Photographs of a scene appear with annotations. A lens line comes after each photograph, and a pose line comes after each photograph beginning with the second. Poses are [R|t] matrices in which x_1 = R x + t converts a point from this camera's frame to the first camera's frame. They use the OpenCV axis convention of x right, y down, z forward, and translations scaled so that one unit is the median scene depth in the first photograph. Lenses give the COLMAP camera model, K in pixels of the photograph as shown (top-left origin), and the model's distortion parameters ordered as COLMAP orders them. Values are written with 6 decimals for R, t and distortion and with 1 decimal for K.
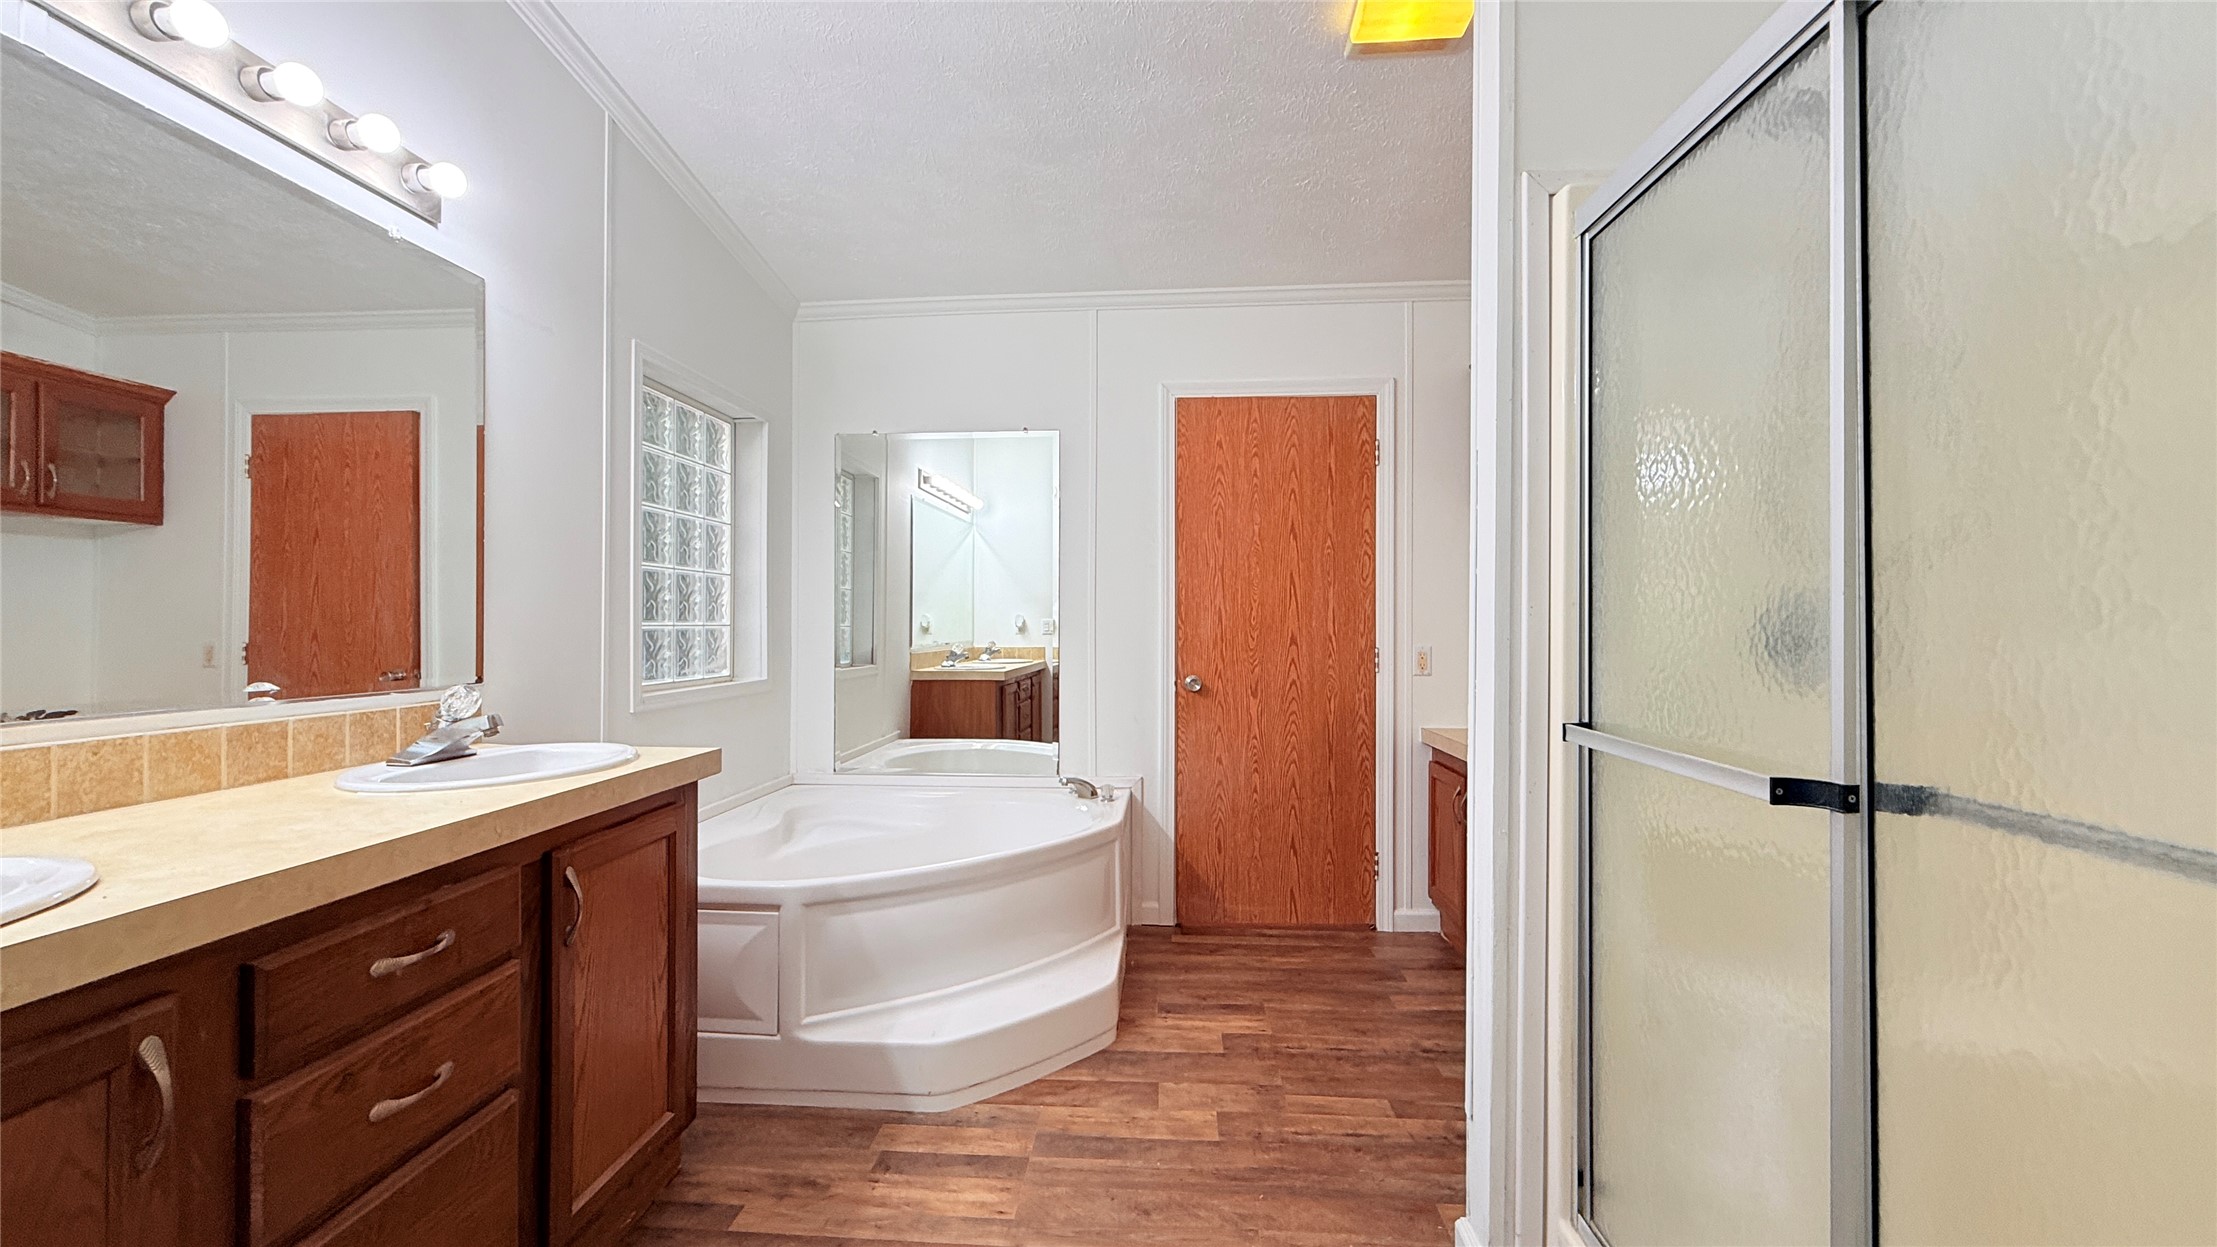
lens RADIAL K [[884.3, 0, 1100.1], [0, 884.3, 620.8], [0, 0, 1]] dist [0.001272, -0.000188]
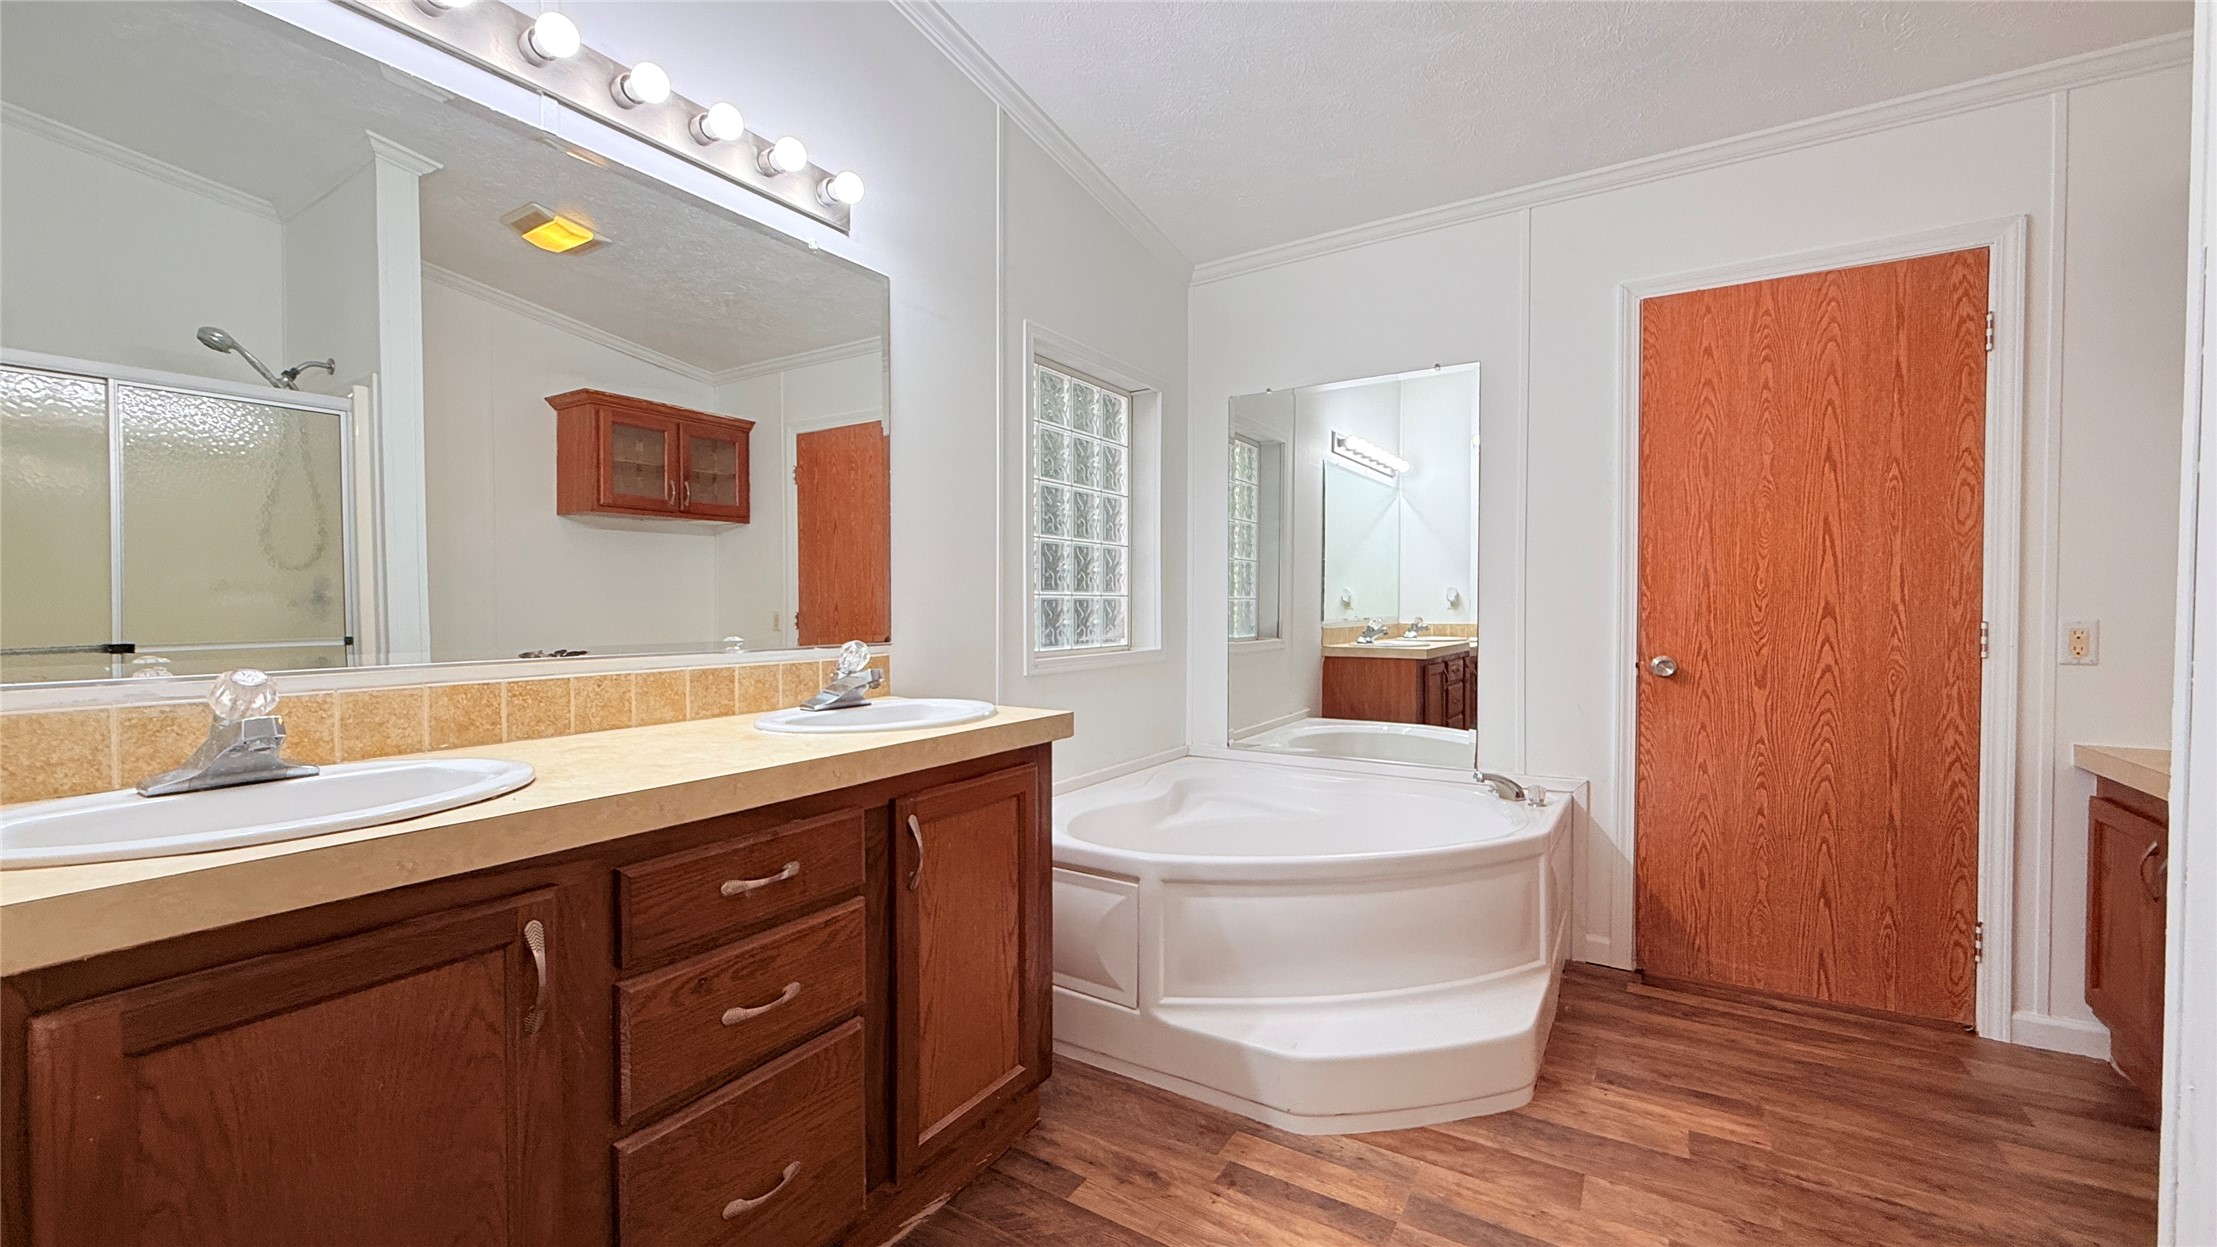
lens RADIAL K [[884.3, 0, 1102.2], [0, 884.3, 620.4], [0, 0, 1]] dist [0.001272, -0.000188]
pose [[0.881353, 0.005991, -0.472420, 0.040712], [0.004249, 0.999779, 0.020604, 0.013631], [0.472439, -0.020167, 0.881133, 0.090668]]
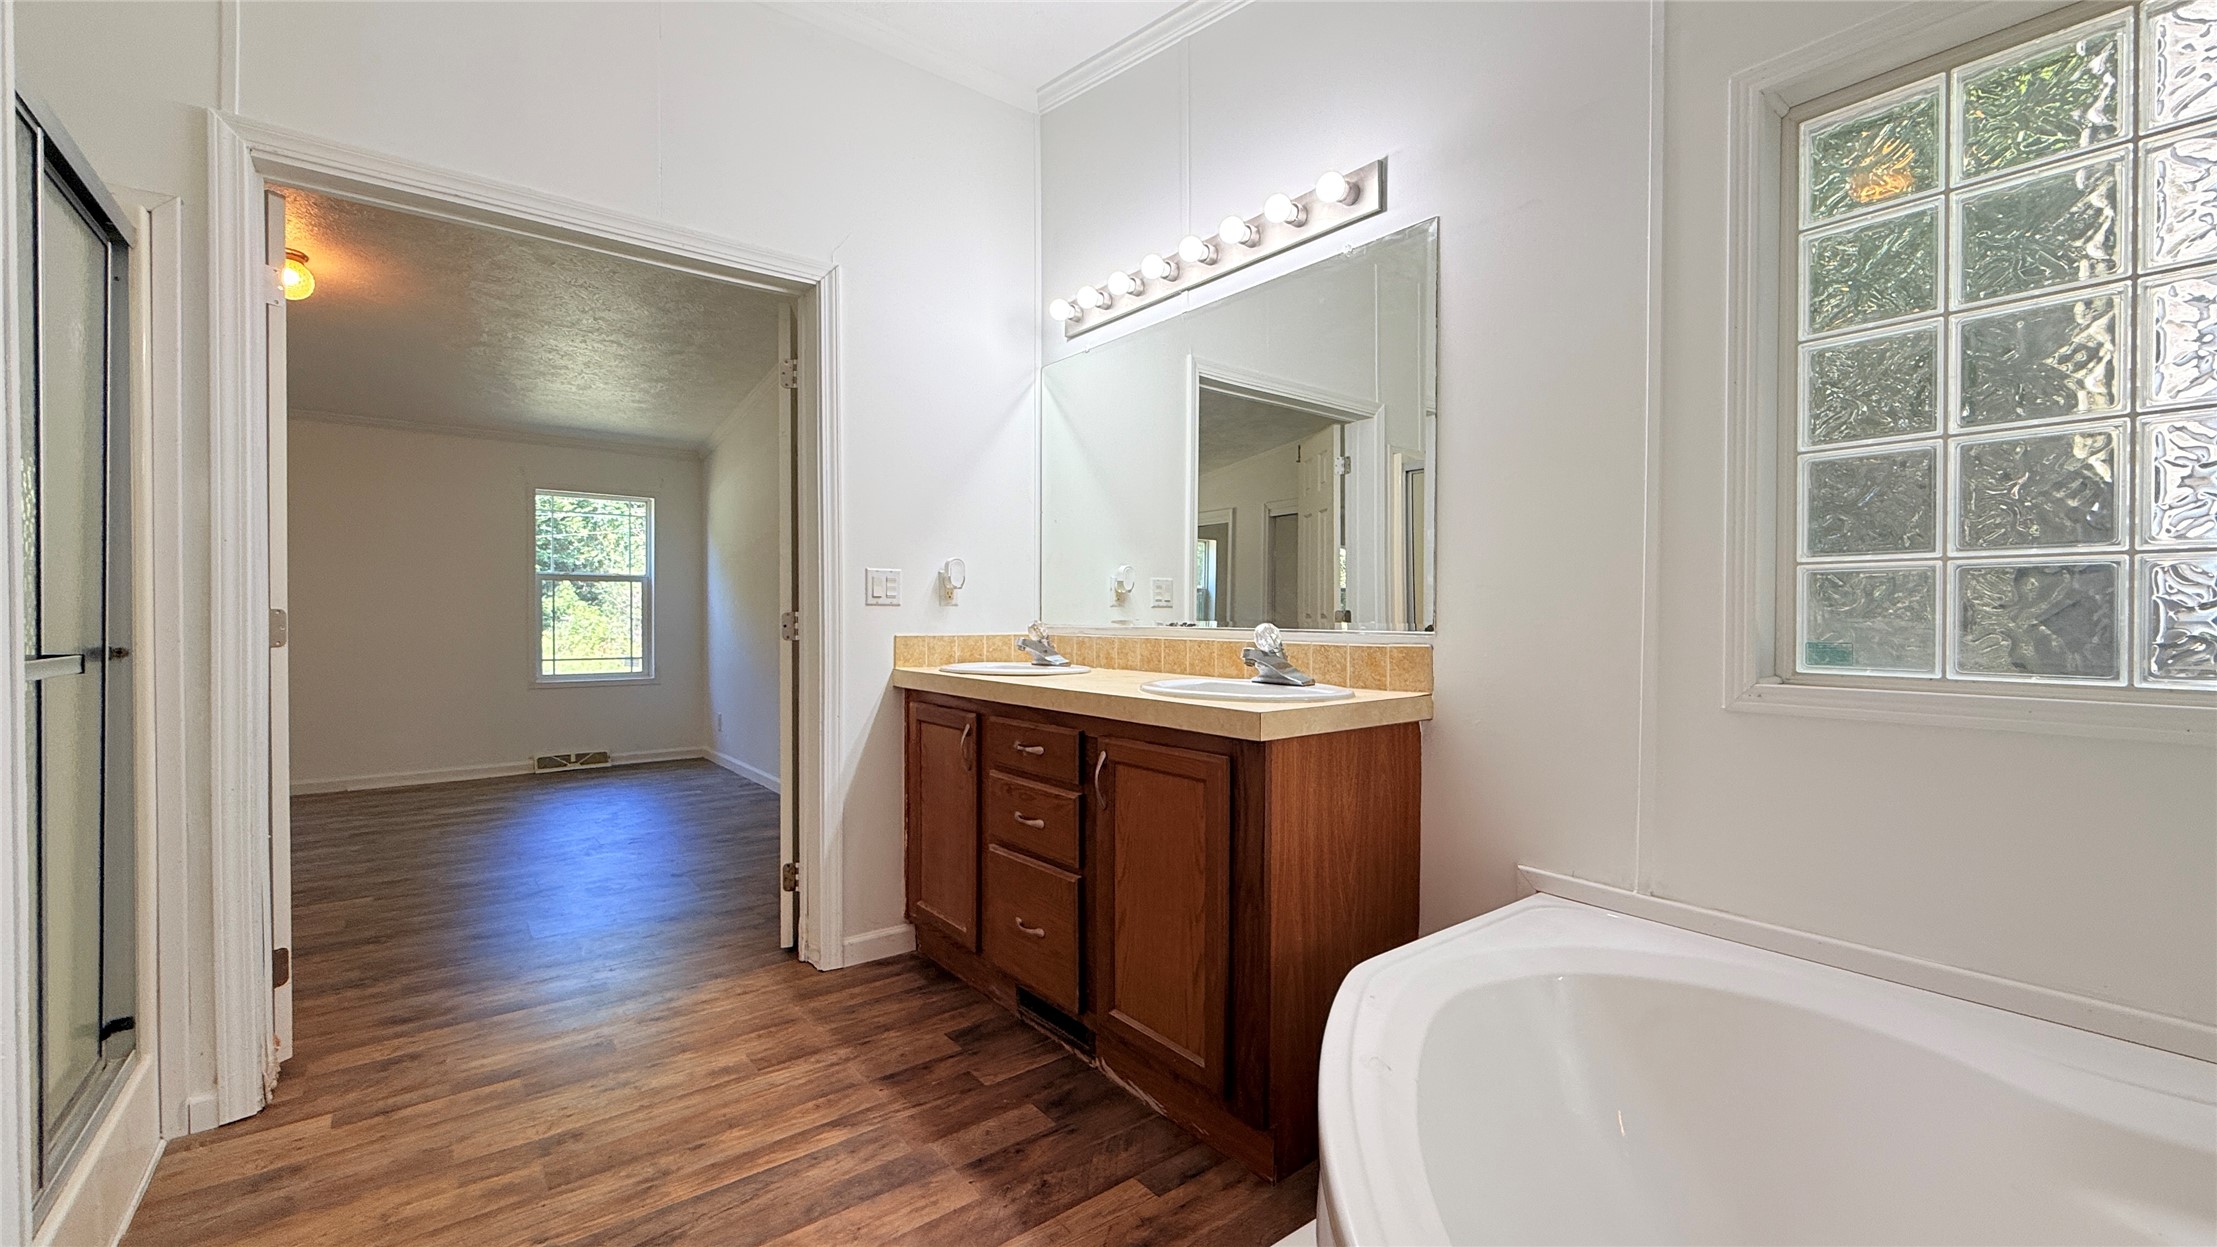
lens RADIAL K [[884.3, 0, 1094.1], [0, 884.3, 616.1], [0, 0, 1]] dist [0.001272, -0.000188]
pose [[-0.739487, 0.001797, -0.673169, 0.151470], [0.001202, 0.999998, 0.001349, 0.032259], [0.673170, 0.000189, -0.739488, 0.933104]]
